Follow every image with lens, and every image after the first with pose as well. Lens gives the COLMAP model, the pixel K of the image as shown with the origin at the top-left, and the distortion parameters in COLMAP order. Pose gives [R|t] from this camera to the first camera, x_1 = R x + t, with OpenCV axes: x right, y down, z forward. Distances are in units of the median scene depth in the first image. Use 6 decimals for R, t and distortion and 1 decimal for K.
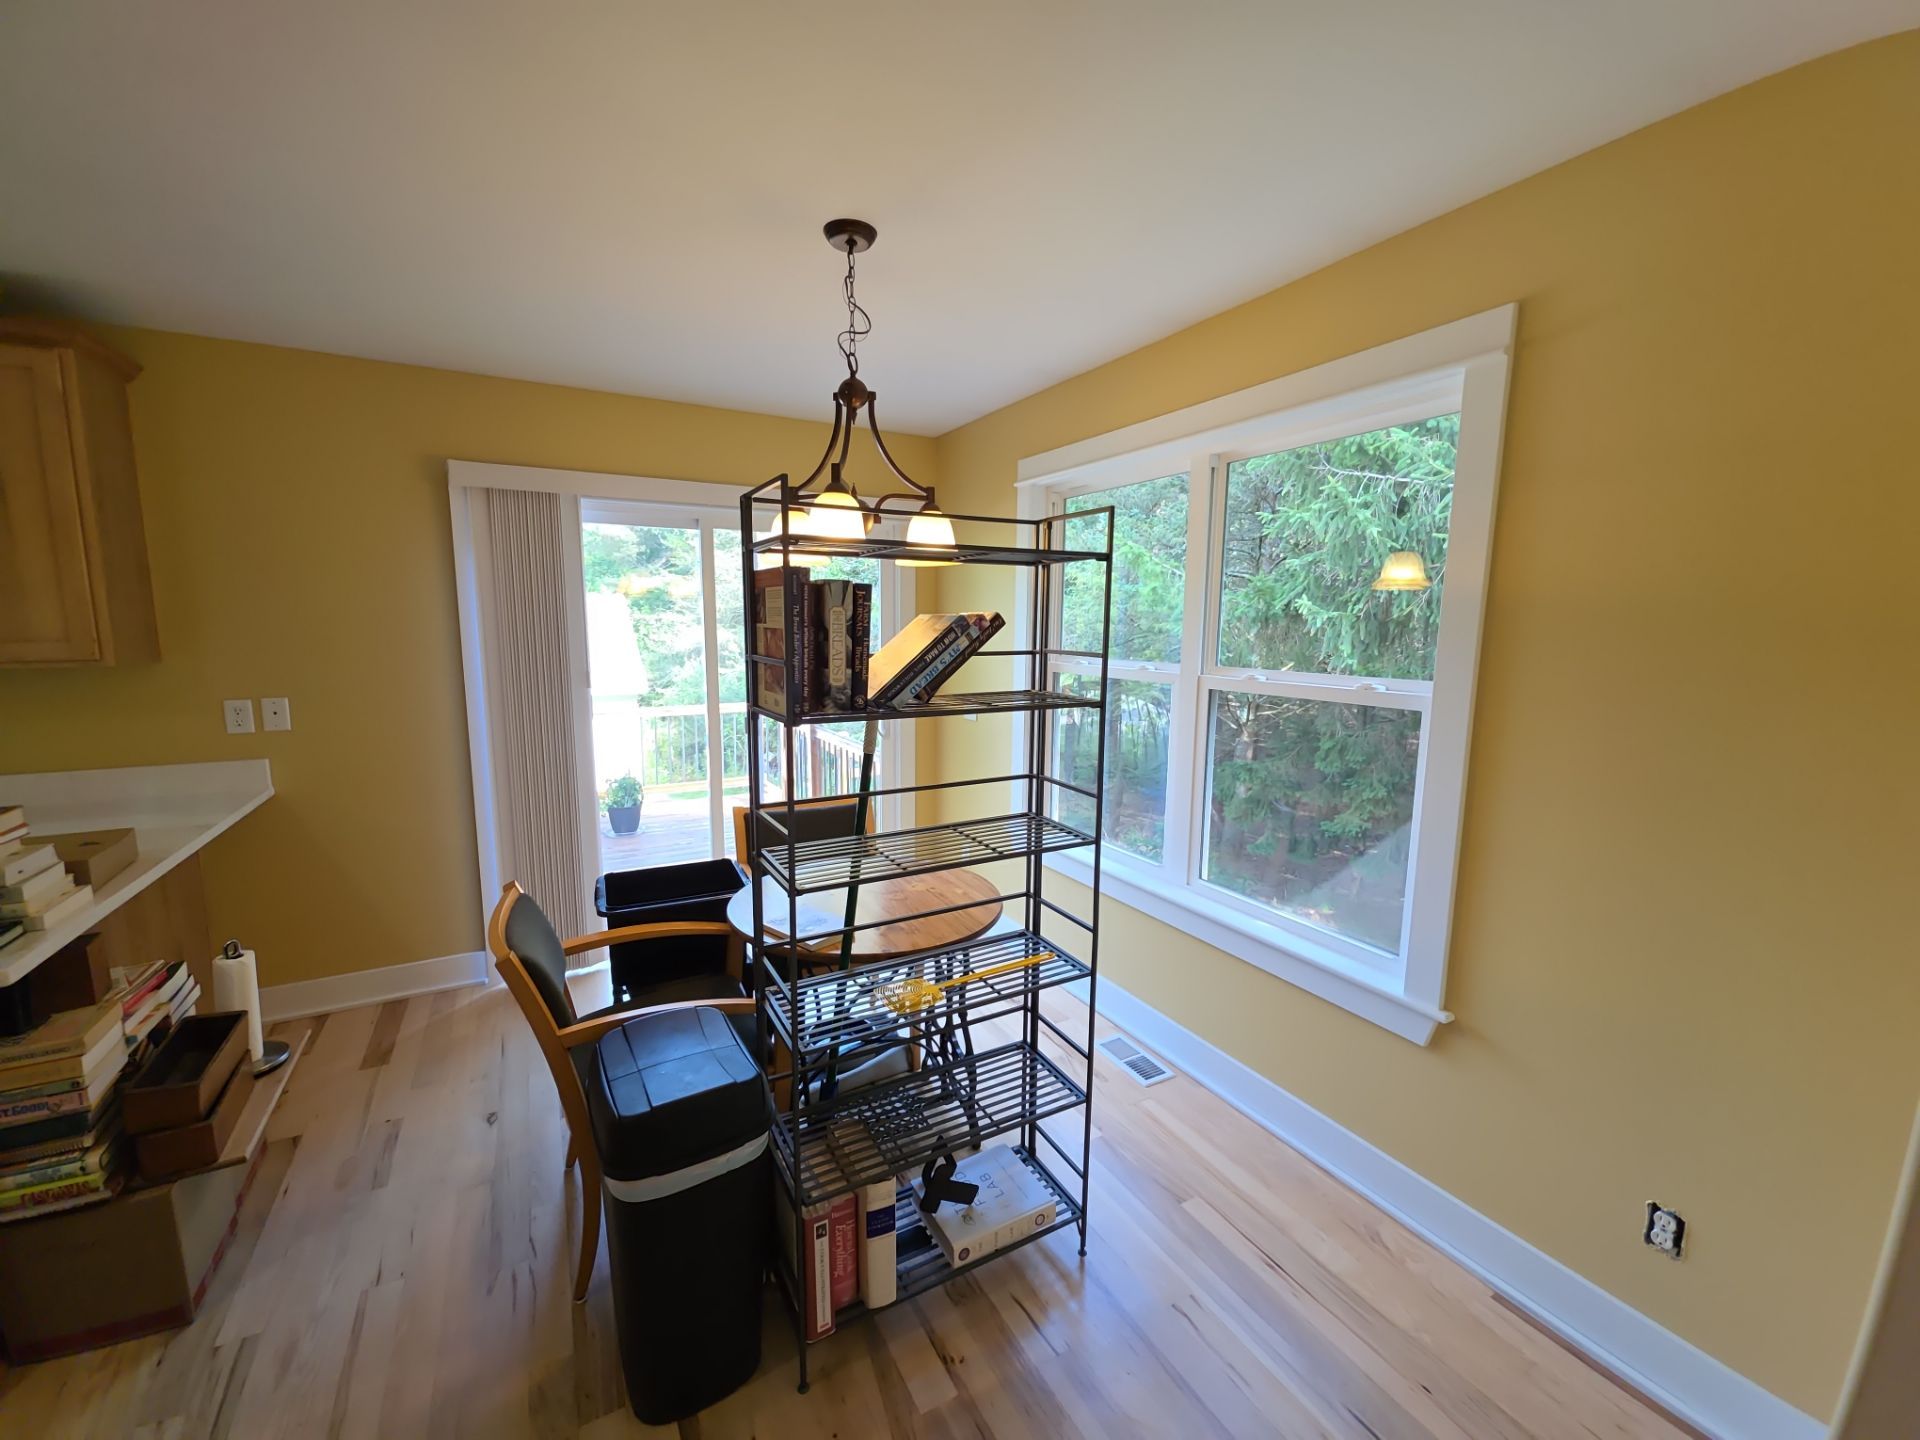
lens RADIAL K [[769.9, 0, 947.9], [0, 769.9, 725.4], [0, 0, 1]] dist [-0.002909, -0.000591]
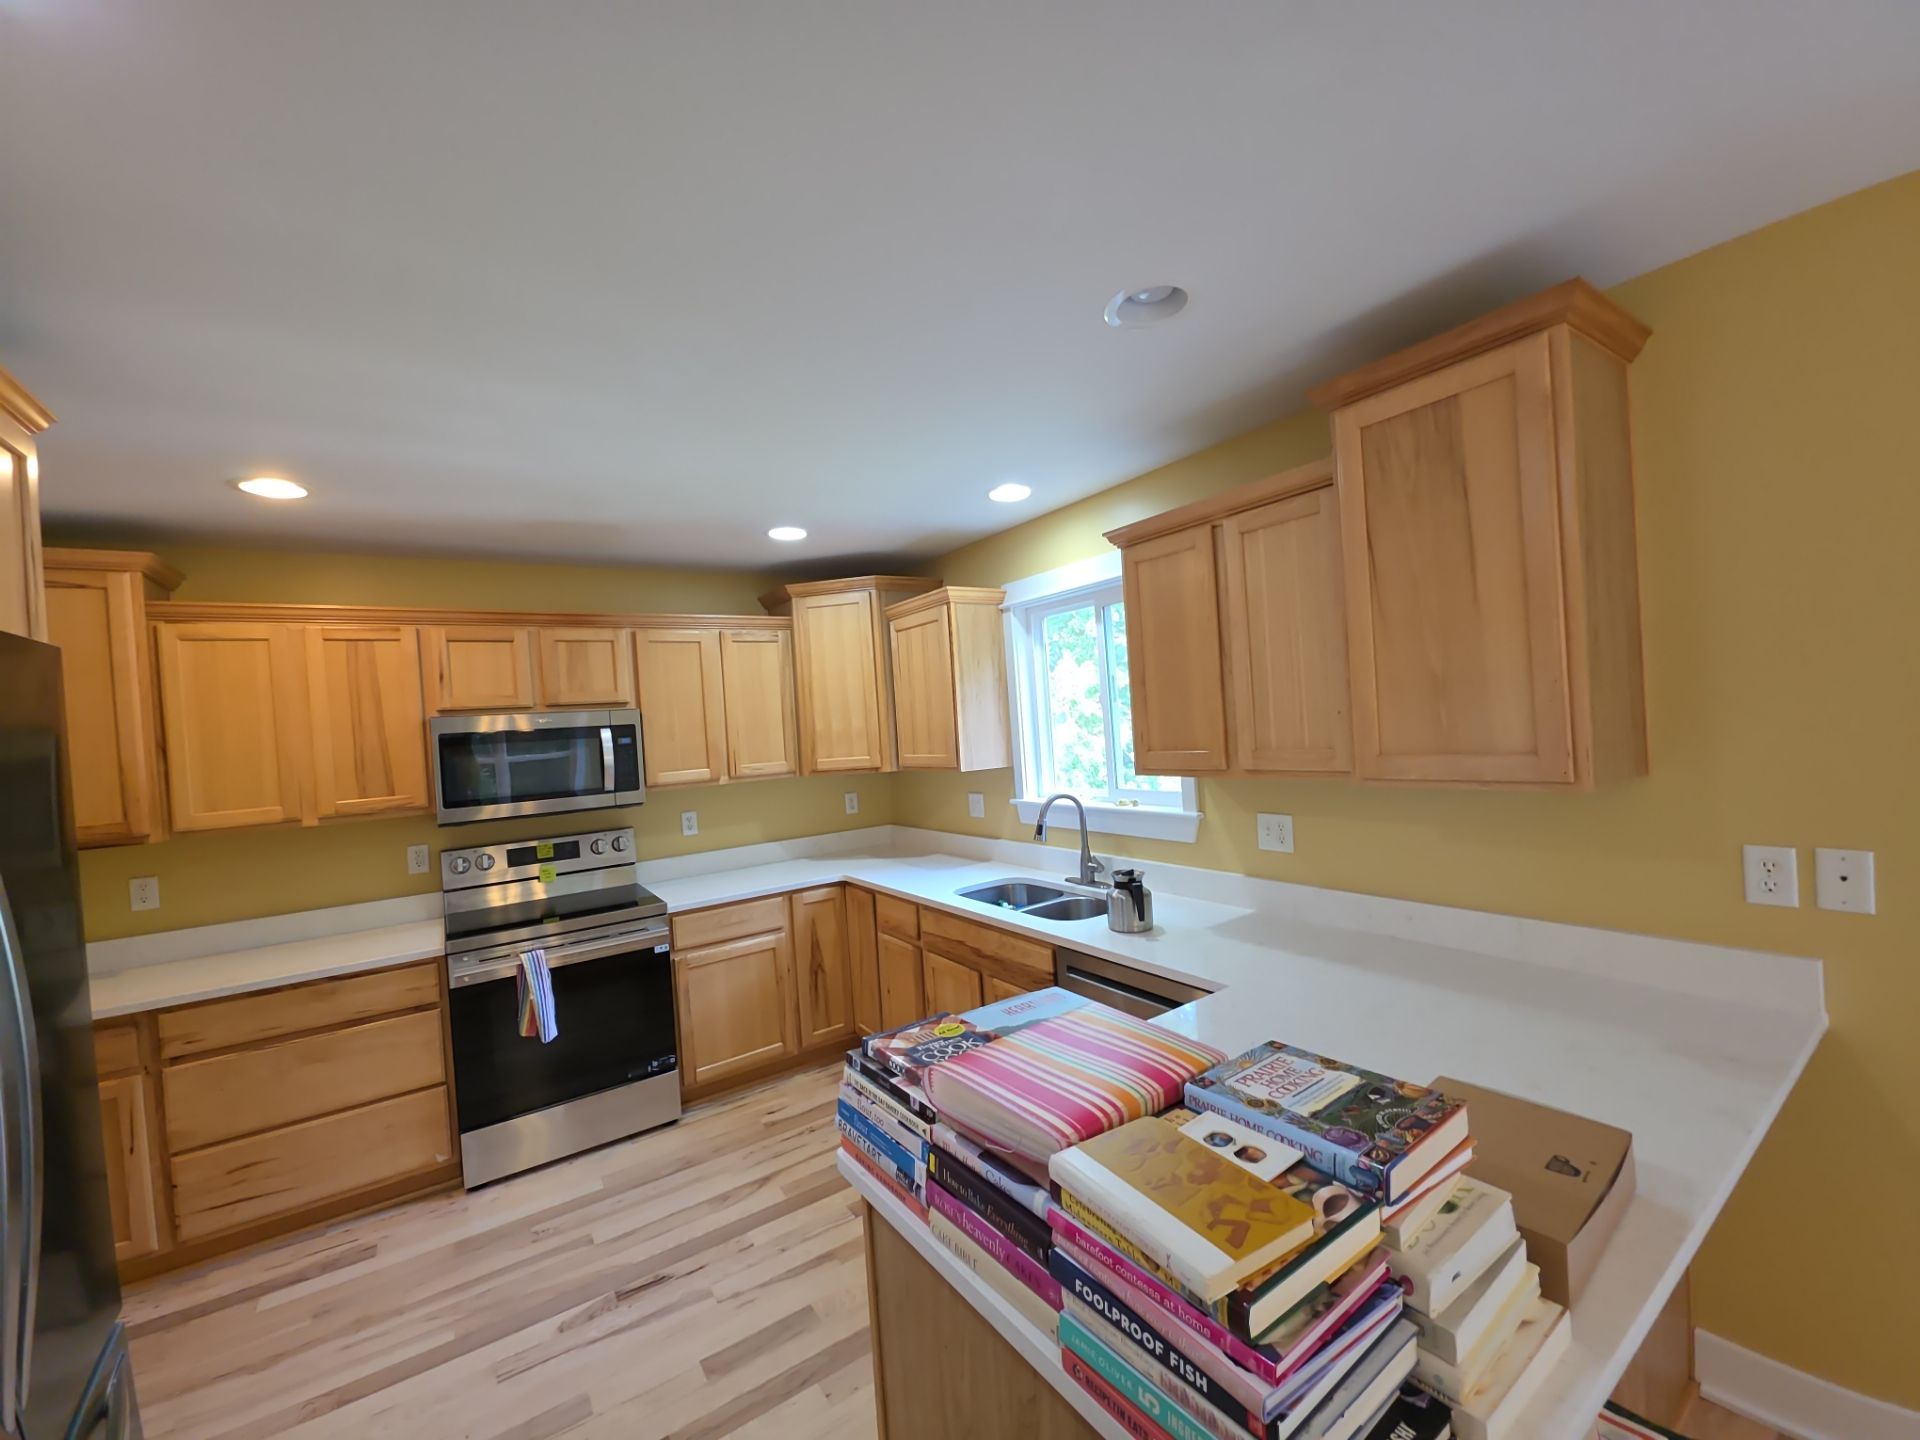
lens RADIAL K [[769.9, 0, 945.5], [0, 769.9, 729.4], [0, 0, 1]] dist [-0.002909, -0.000591]
pose [[0.086695, -0.013112, -0.996149, -0.493378], [-0.071832, 0.997229, -0.019377, -0.079784], [0.993642, 0.073235, 0.085512, 0.401754]]
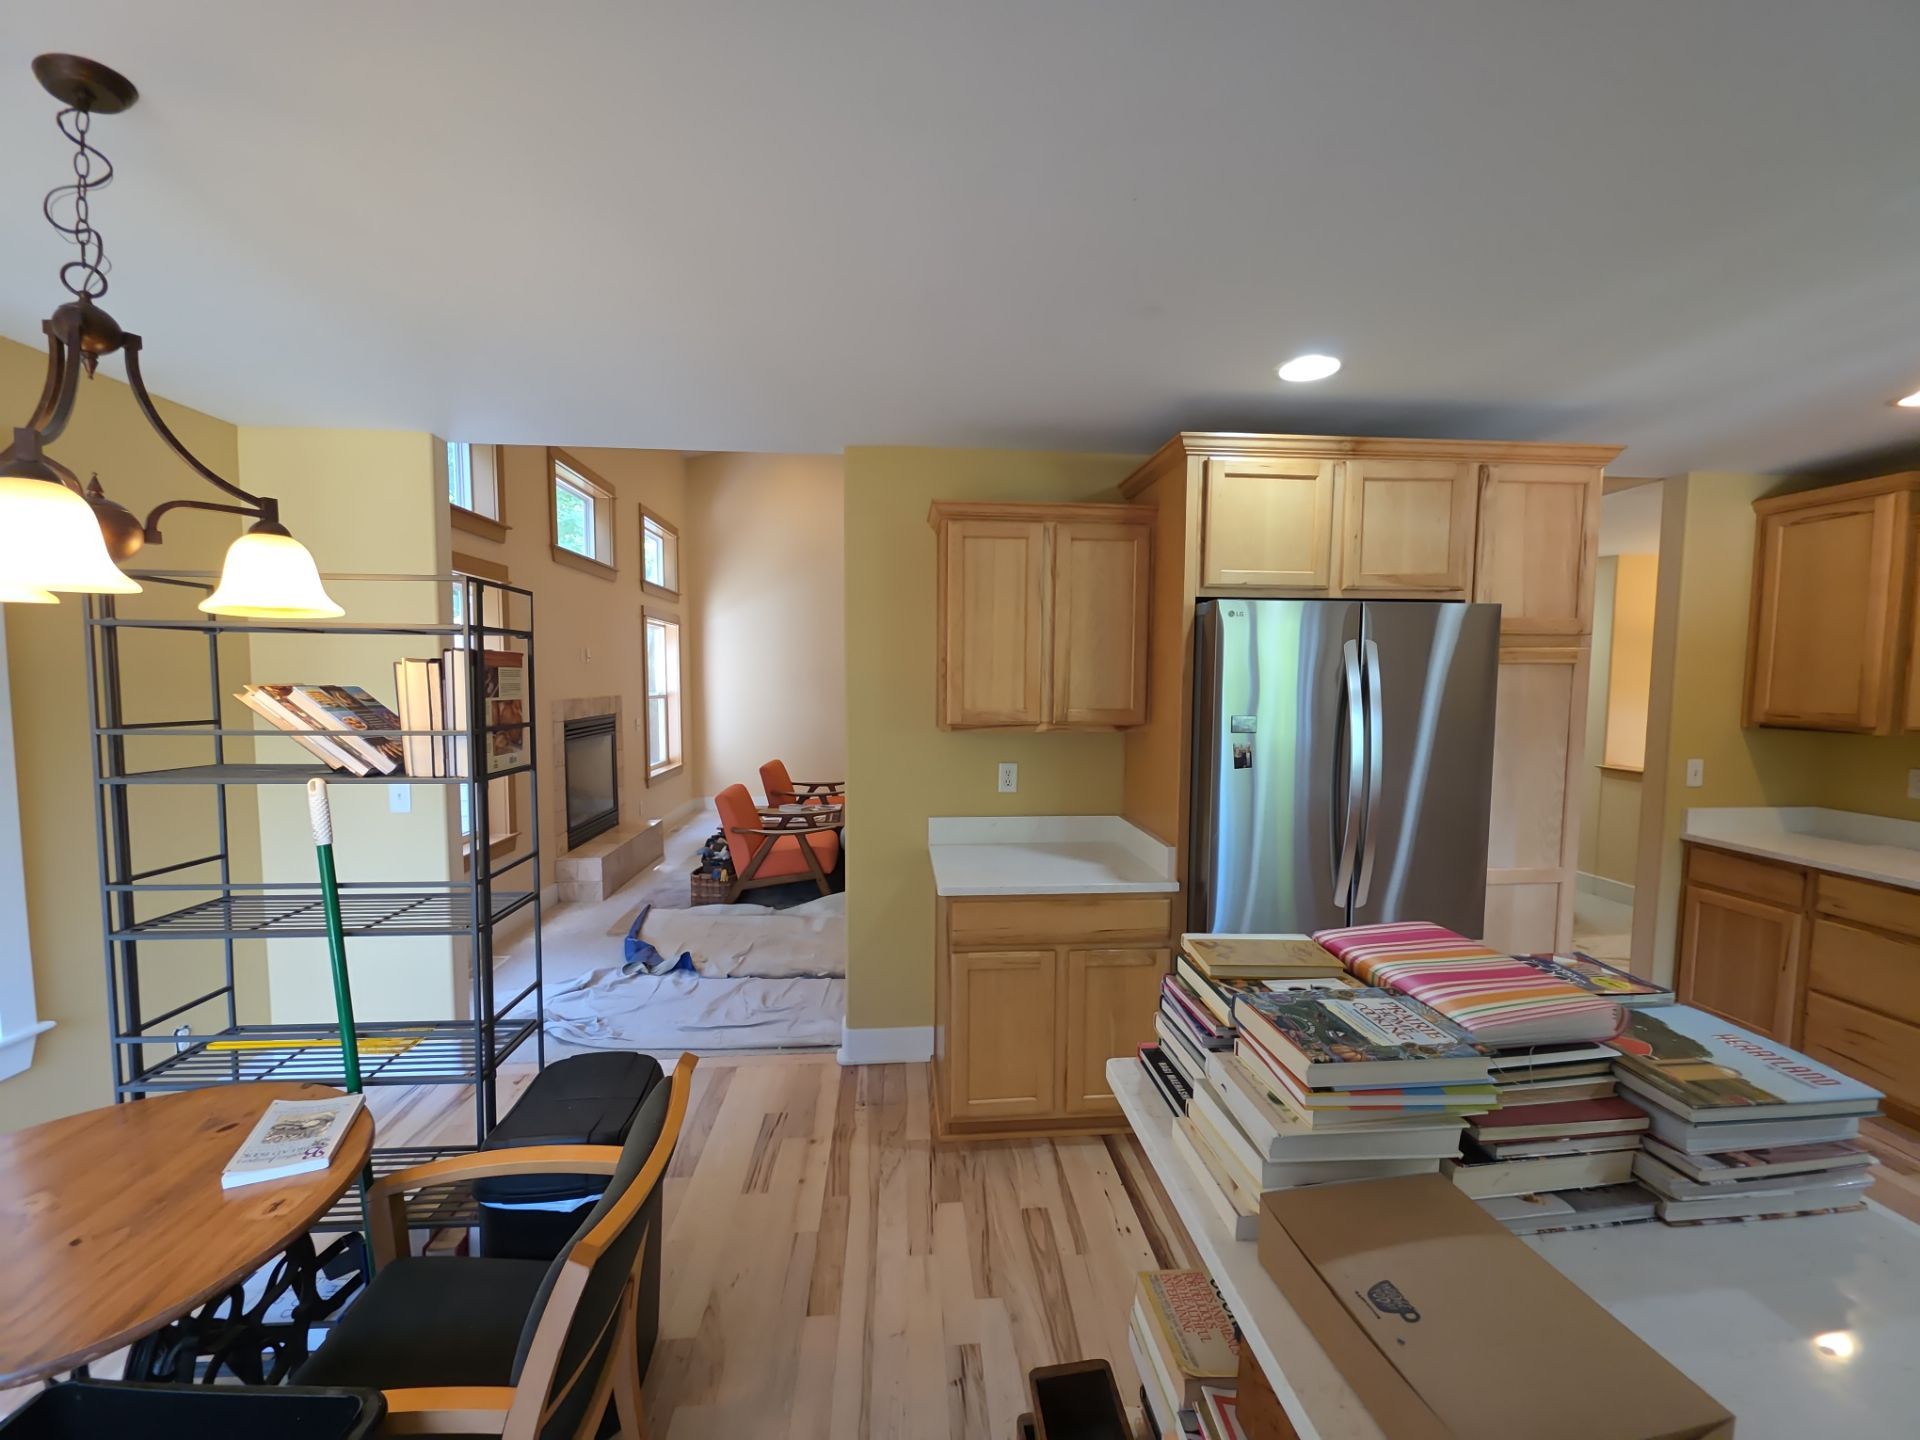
lens RADIAL K [[769.9, 0, 964.1], [0, 769.9, 726.4], [0, 0, 1]] dist [-0.002909, -0.000591]
pose [[-0.913922, -0.046224, 0.403250, -0.812492], [0.038036, 0.979369, 0.198468, -0.168860], [-0.404105, 0.196722, -0.893309, 1.042941]]
